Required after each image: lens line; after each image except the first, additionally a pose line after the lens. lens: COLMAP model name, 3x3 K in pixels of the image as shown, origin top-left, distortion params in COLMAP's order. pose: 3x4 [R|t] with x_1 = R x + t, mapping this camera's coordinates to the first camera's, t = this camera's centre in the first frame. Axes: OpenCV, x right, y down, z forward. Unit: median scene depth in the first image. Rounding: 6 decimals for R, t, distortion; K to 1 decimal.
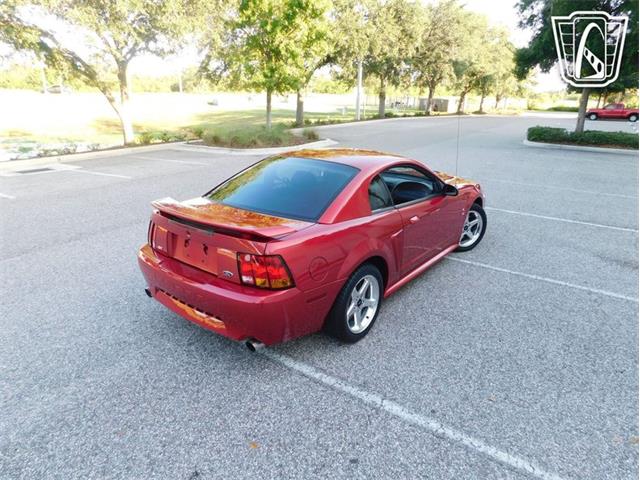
lens RADIAL K [[416.5, 0, 321.5], [0, 416.5, 228.1], [0, 0, 1]] dist [-0.071376, 0.054436]
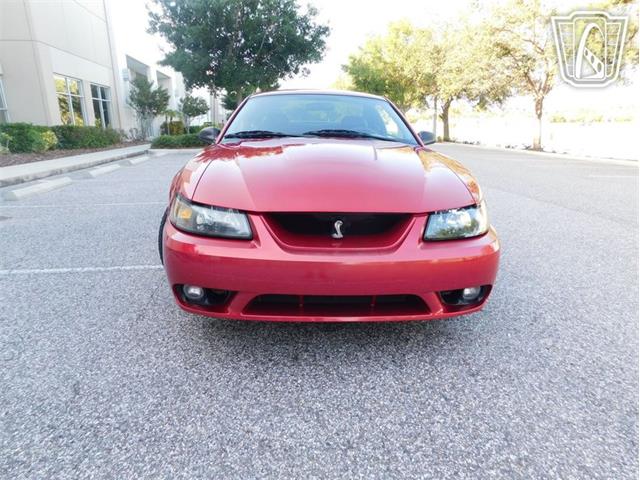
lens RADIAL K [[416.5, 0, 321.4], [0, 416.5, 233.3], [0, 0, 1]] dist [-0.071376, 0.054436]
pose [[-0.751766, 0.153365, -0.641348, 0.186553], [-0.211225, 0.865331, 0.454517, -0.090226], [0.624685, 0.477159, -0.618132, 0.466788]]
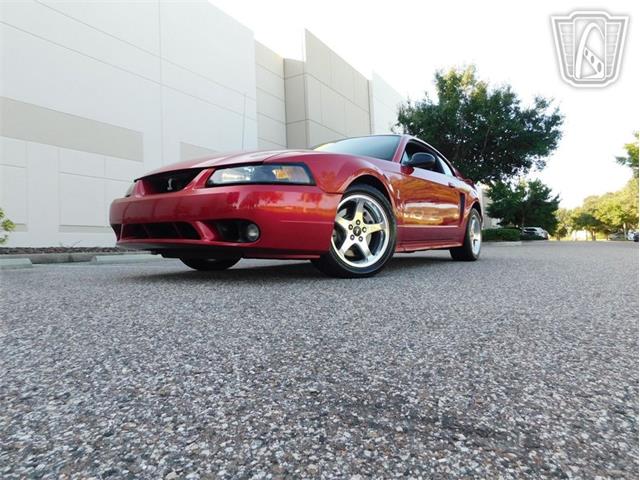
lens RADIAL K [[416.5, 0, 321.7], [0, 416.5, 236.6], [0, 0, 1]] dist [-0.071376, 0.054436]
pose [[-0.997589, 0.009918, -0.068680, 0.065767], [-0.010116, 0.958374, 0.285337, -0.069291], [0.068651, 0.285344, -0.955963, 0.564026]]
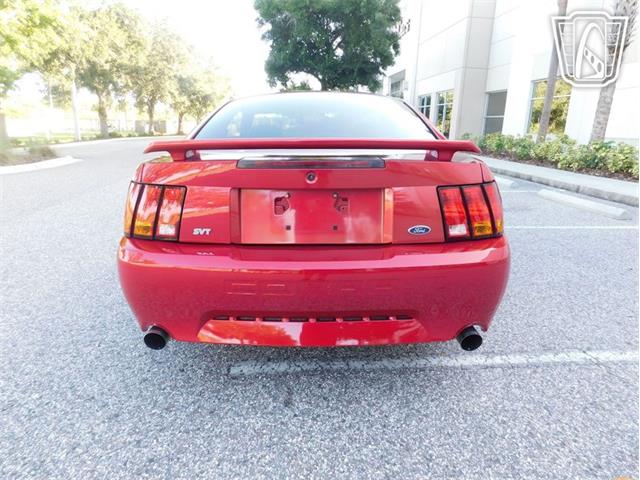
lens RADIAL K [[416.5, 0, 320.2], [0, 416.5, 230.8], [0, 0, 1]] dist [-0.071376, 0.054436]
pose [[0.788990, -0.154062, 0.594777, -0.116253], [0.183801, 0.982904, 0.010779, 0.013839], [-0.586270, 0.100816, 0.803818, 0.108868]]
